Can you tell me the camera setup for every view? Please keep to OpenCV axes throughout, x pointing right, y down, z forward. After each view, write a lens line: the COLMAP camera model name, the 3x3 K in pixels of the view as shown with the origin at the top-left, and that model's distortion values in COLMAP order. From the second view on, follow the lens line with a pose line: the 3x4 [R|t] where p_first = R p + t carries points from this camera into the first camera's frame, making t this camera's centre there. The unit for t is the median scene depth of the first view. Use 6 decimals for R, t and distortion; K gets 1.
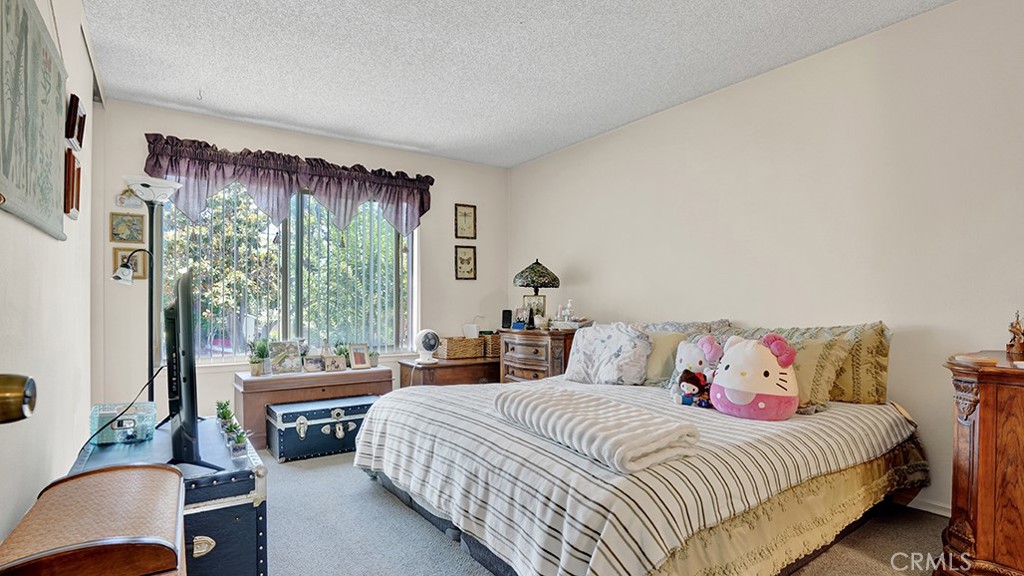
lens RADIAL K [[497.3, 0, 507.5], [0, 497.3, 292.2], [0, 0, 1]] dist [0.000509, 0.000024]
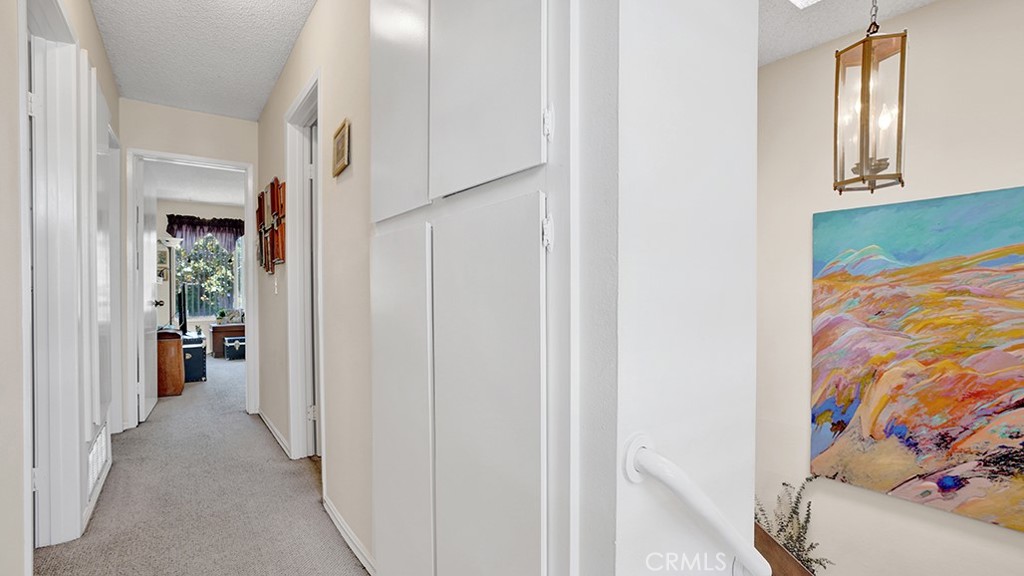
lens RADIAL K [[497.3, 0, 516.0], [0, 497.3, 288.4], [0, 0, 1]] dist [0.000509, 0.000024]
pose [[0.999999, 0.001658, 0.000180, 0.792749], [-0.001660, 0.999870, 0.016019, -0.026630], [-0.000153, -0.016019, 0.999872, -1.169528]]
